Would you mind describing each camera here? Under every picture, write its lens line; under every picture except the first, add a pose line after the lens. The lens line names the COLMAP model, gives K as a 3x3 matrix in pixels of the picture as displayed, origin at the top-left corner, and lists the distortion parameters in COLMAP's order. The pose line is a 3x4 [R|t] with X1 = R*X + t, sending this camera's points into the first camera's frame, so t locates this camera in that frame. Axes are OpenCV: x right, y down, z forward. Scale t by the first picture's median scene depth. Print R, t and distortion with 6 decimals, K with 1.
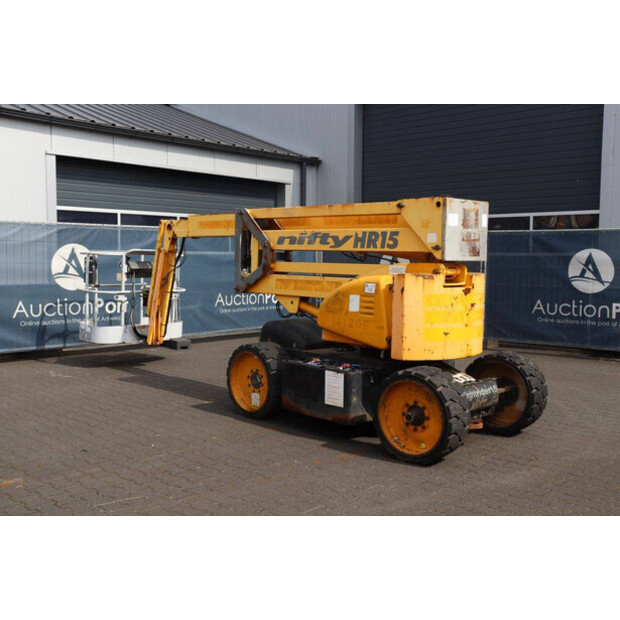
lens RADIAL K [[701.2, 0, 275.8], [0, 701.2, 314.6], [0, 0, 1]] dist [-0.044382, 0.000000]
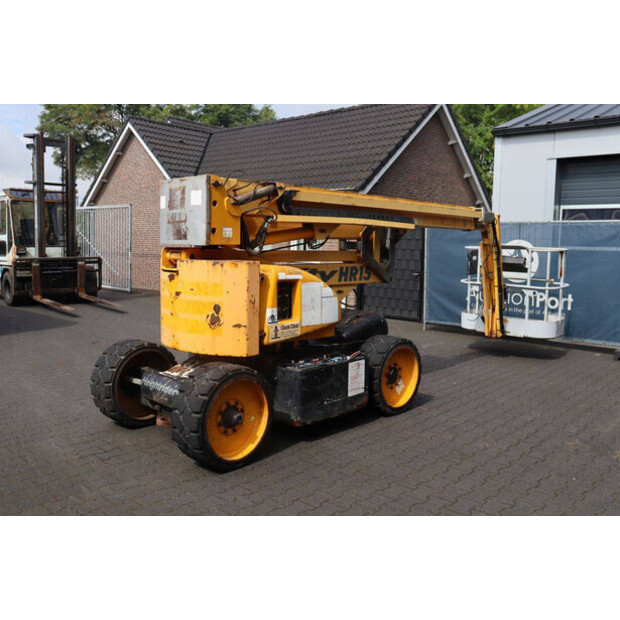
lens RADIAL K [[550.1, 0, 290.5], [0, 550.1, 306.3], [0, 0, 1]] dist [-0.130013, 0.103048]
pose [[0.035400, 0.102579, -0.994095, 0.884268], [-0.100989, 0.989994, 0.098559, -0.072950], [0.994258, 0.096903, 0.045405, 0.992990]]
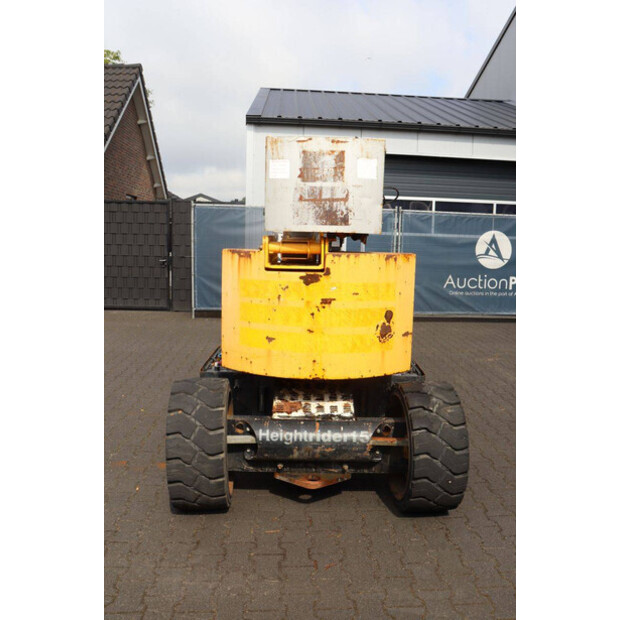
lens RADIAL K [[537.2, 0, 295.8], [0, 537.2, 309.8], [0, 0, 1]] dist [-0.160751, 0.152468]
pose [[0.733759, 0.099168, -0.672134, 0.528803], [-0.070259, 0.995062, 0.070113, -0.034084], [0.675767, -0.004223, 0.737103, 0.549021]]
